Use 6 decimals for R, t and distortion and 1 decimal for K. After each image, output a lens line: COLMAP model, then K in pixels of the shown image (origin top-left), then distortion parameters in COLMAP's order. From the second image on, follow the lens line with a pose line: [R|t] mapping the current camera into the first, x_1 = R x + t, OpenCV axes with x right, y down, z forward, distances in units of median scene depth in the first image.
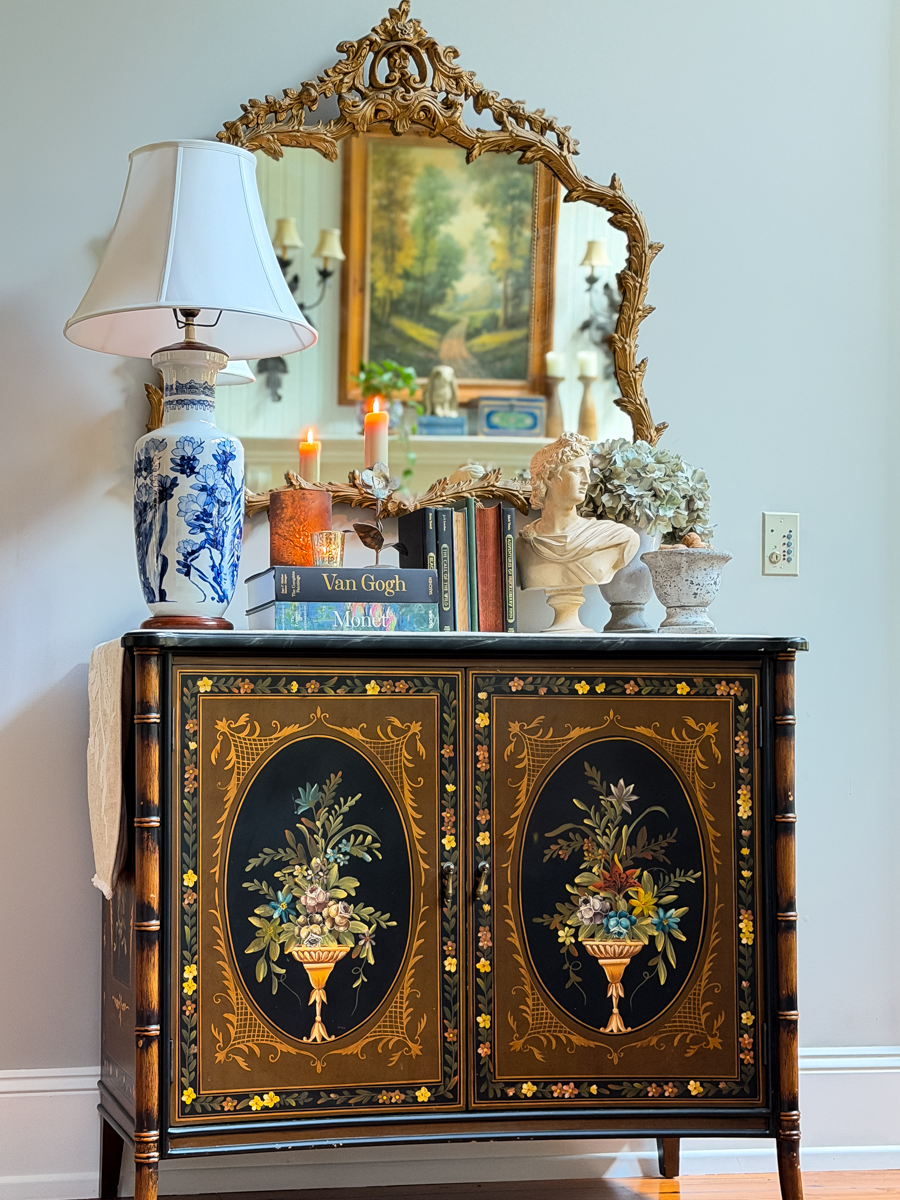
lens RADIAL K [[2143.5, 0, 268.9], [0, 2143.5, 719.3], [0, 0, 1]] dist [0.017741, 0.111321]
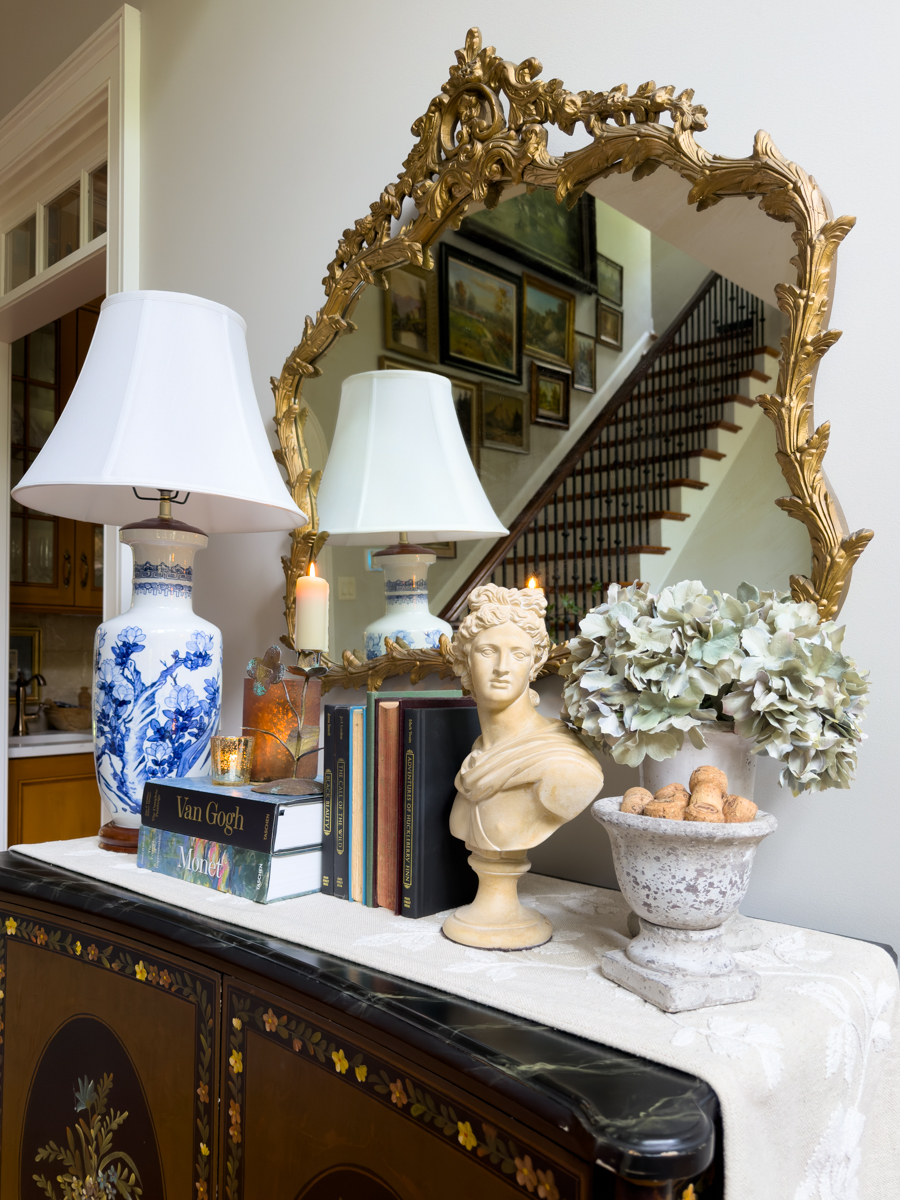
lens RADIAL K [[890.6, 0, 469.6], [0, 890.6, 638.6], [0, 0, 1]] dist [0.143434, -0.339821]
pose [[0.604909, -0.010154, -0.796230, 0.341675], [-0.003911, 0.999869, -0.015722, -0.116512], [0.796285, 0.012625, 0.604790, 0.853608]]
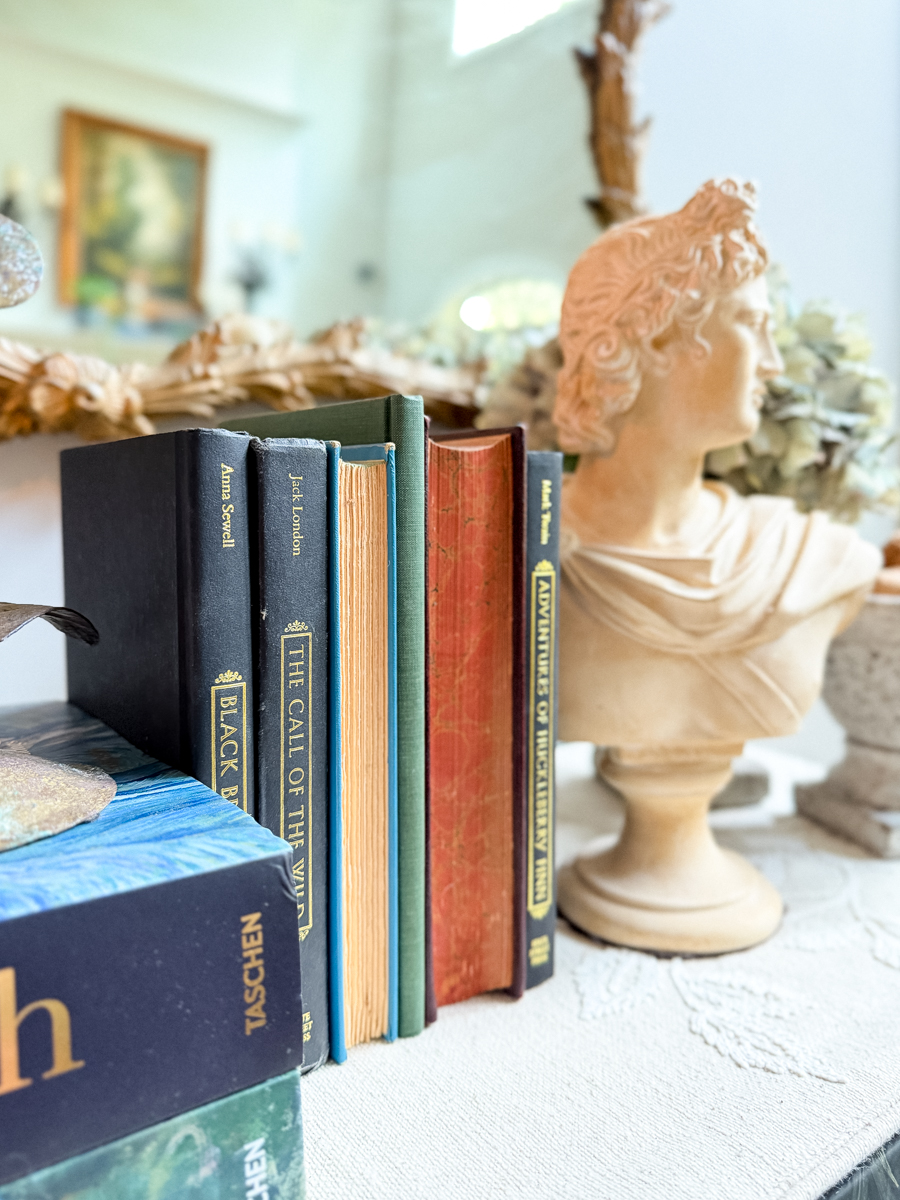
lens RADIAL K [[898.9, 0, 429.6], [0, 898.9, 556.6], [0, 0, 1]] dist [0.004824, -0.014622]
pose [[0.916742, -0.001006, 0.399480, 0.059722], [-0.033911, 0.996191, 0.080328, -0.094981], [-0.398039, -0.087187, 0.913216, 0.916705]]
